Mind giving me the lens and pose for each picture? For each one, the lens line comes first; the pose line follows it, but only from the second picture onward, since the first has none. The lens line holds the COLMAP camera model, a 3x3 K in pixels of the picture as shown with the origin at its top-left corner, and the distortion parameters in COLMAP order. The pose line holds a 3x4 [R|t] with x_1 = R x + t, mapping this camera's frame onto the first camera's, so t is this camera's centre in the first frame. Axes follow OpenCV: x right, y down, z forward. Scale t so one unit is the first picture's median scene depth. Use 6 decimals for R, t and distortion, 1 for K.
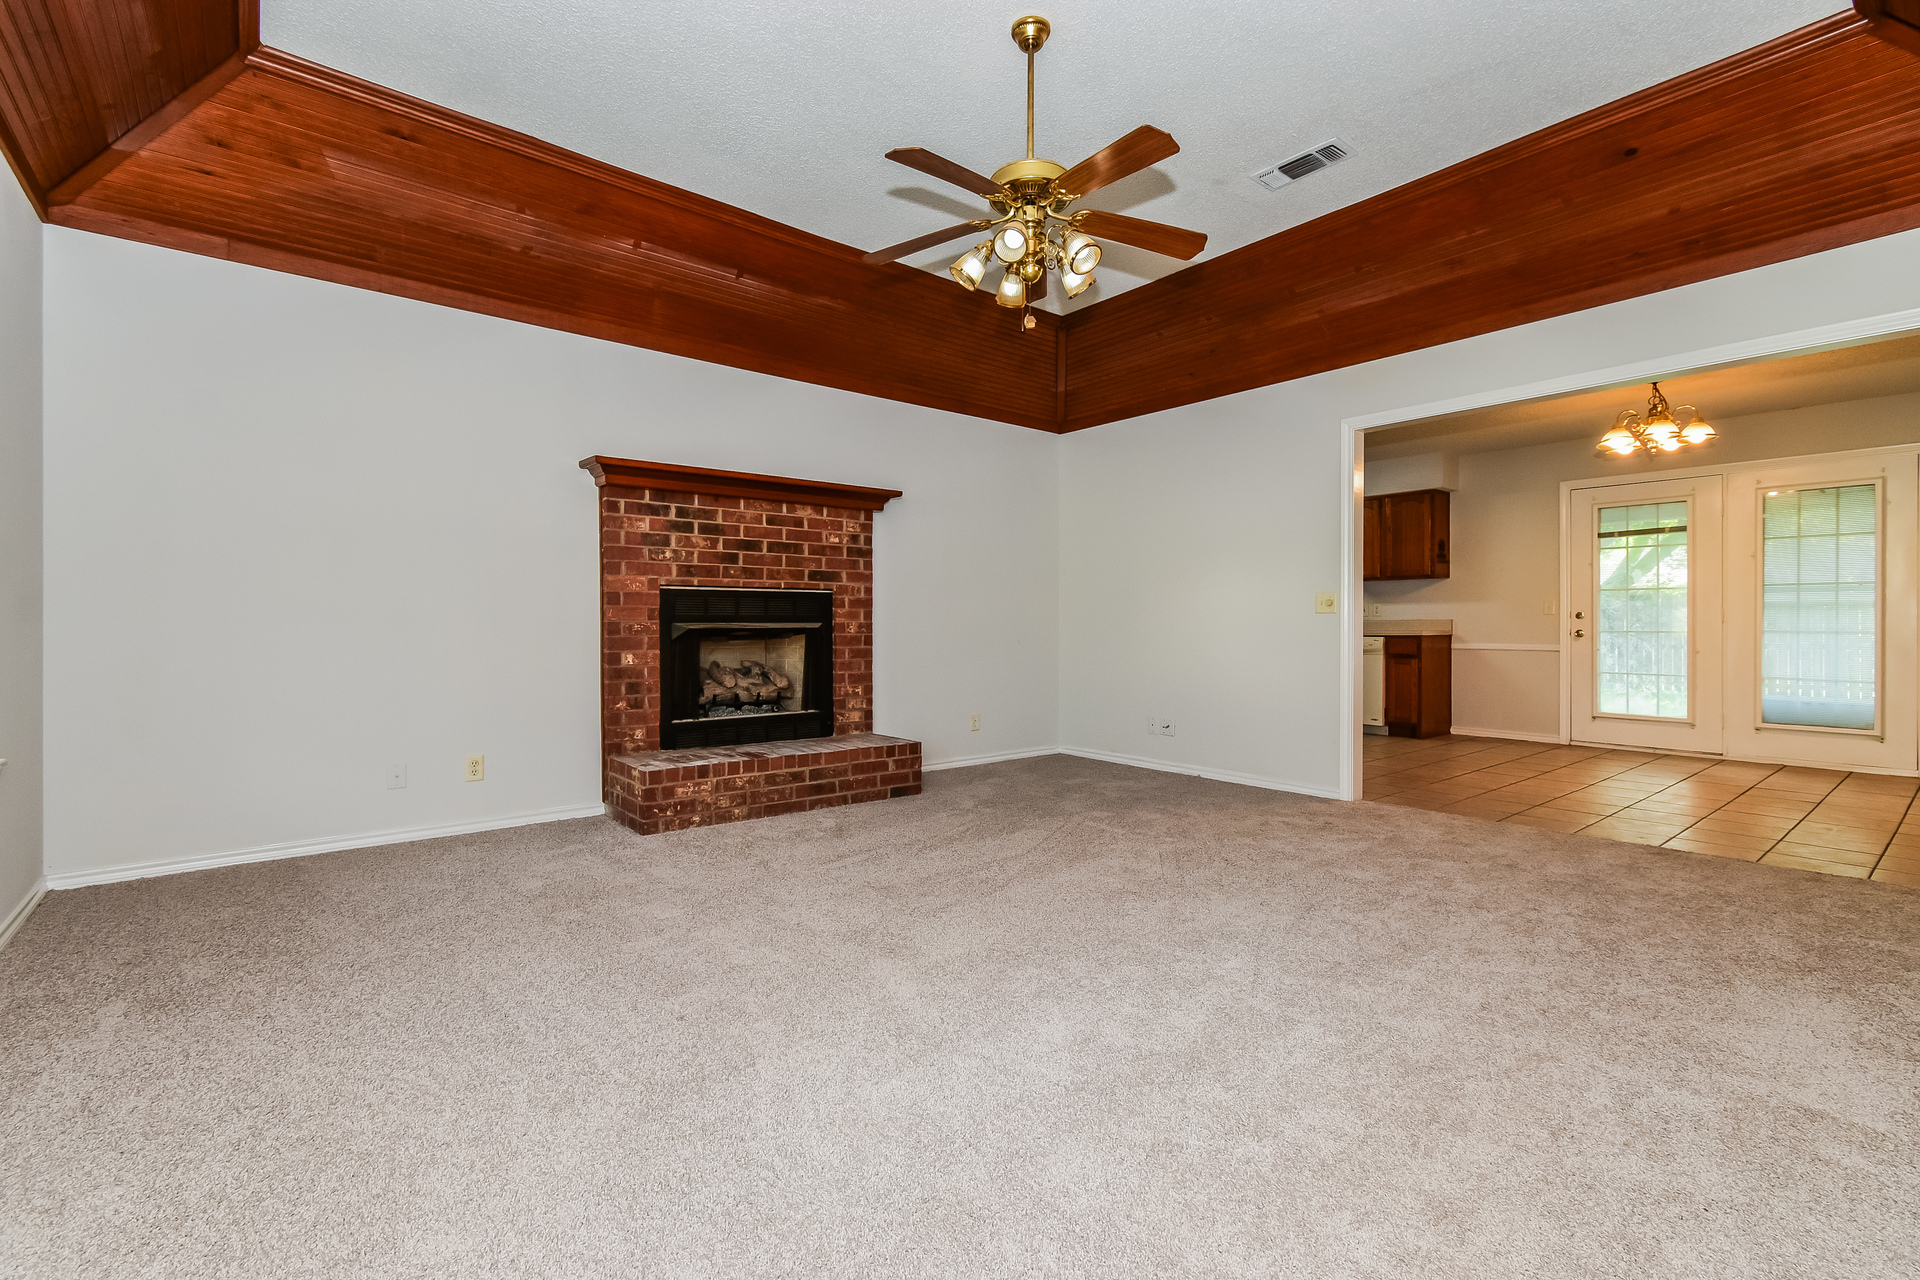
lens RADIAL K [[854.3, 0, 938.7], [0, 854.3, 627.4], [0, 0, 1]] dist [0.000366, -0.002196]
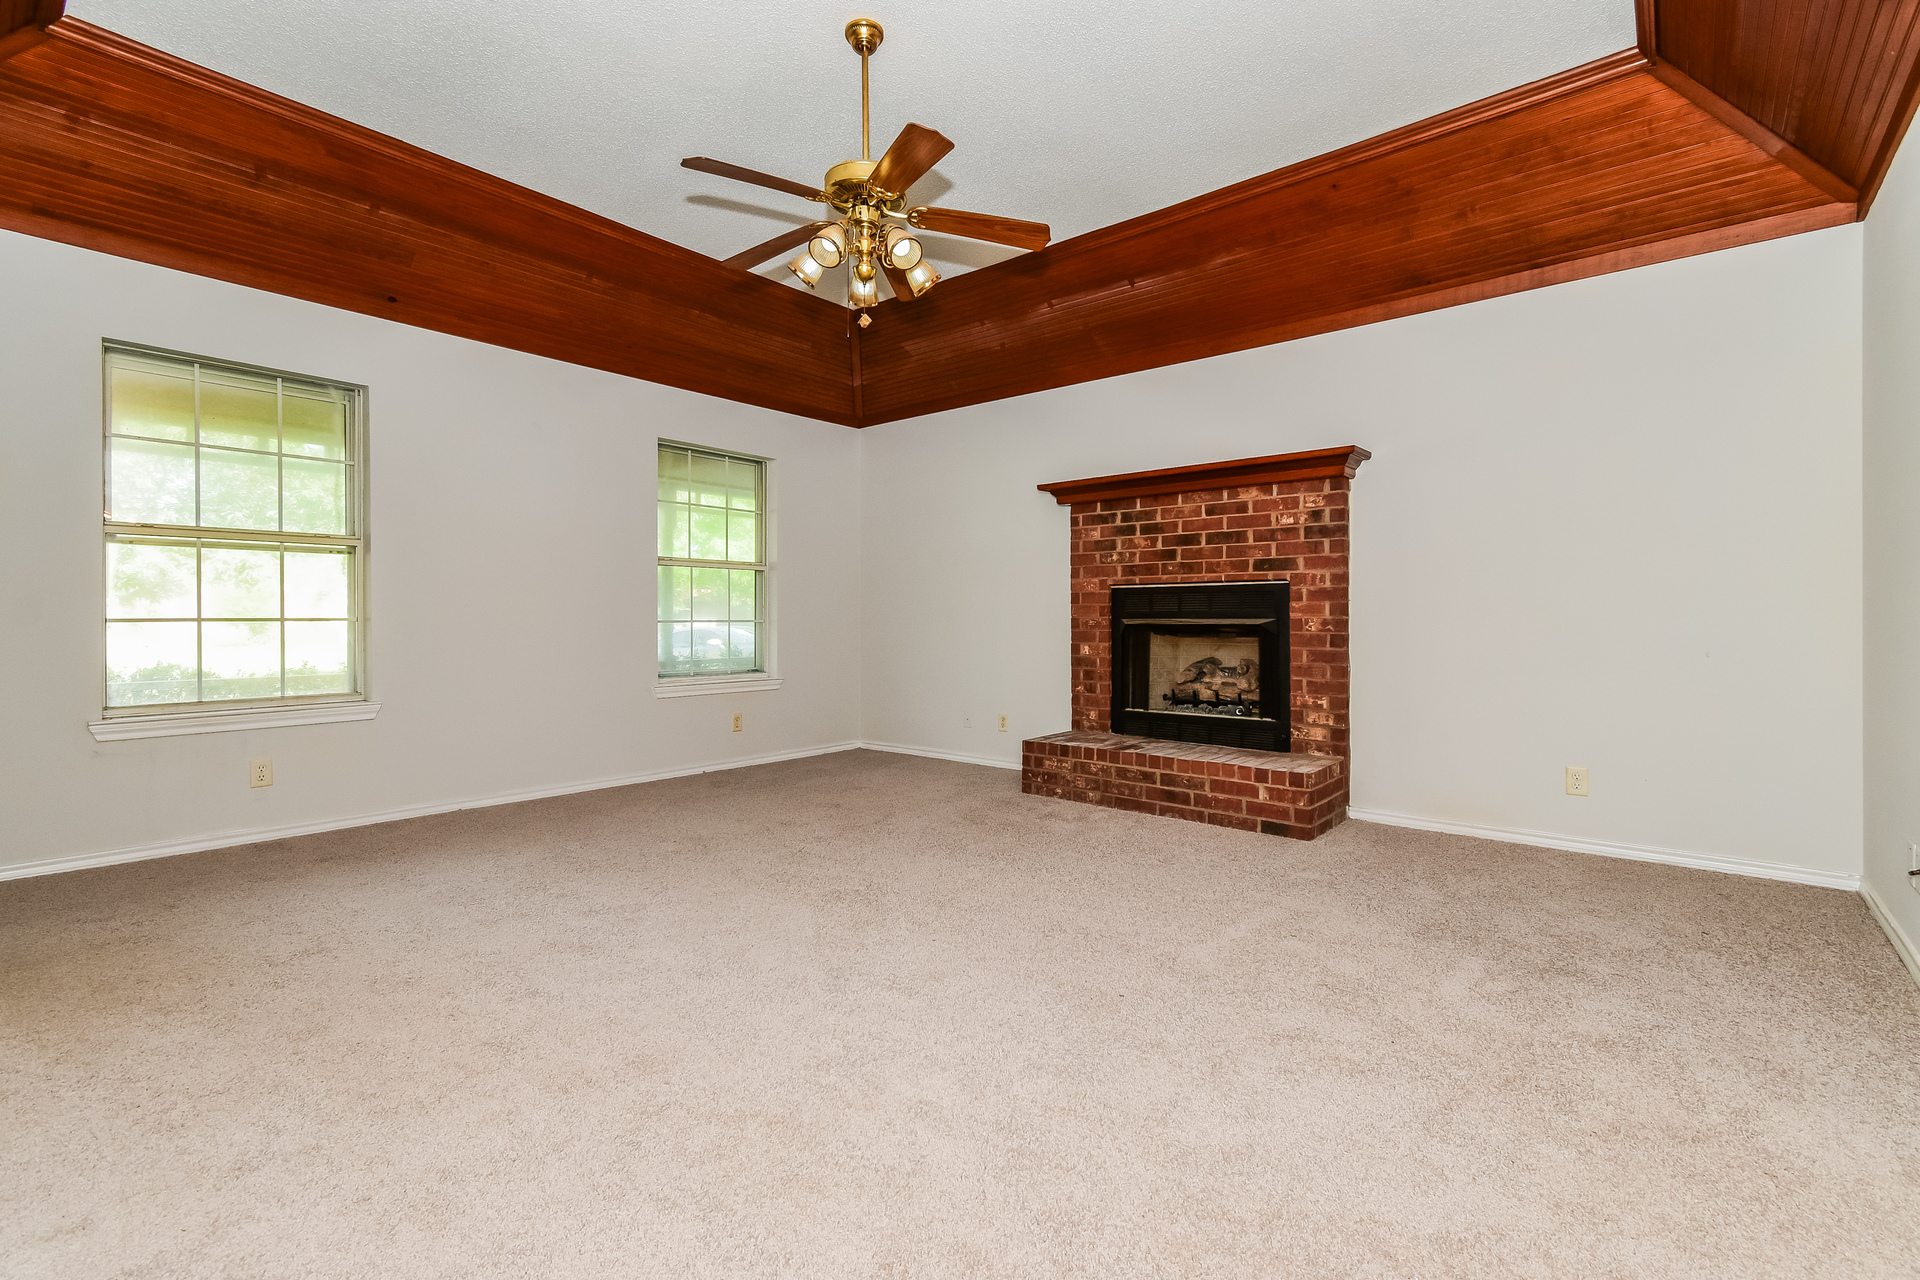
lens RADIAL K [[854.3, 0, 959.5], [0, 854.3, 619.6], [0, 0, 1]] dist [0.000366, -0.002196]
pose [[0.188315, -0.000010, -0.982109, 0.709702], [-0.005290, 0.999985, -0.001025, -0.002035], [0.982095, 0.005388, 0.188312, 0.573602]]
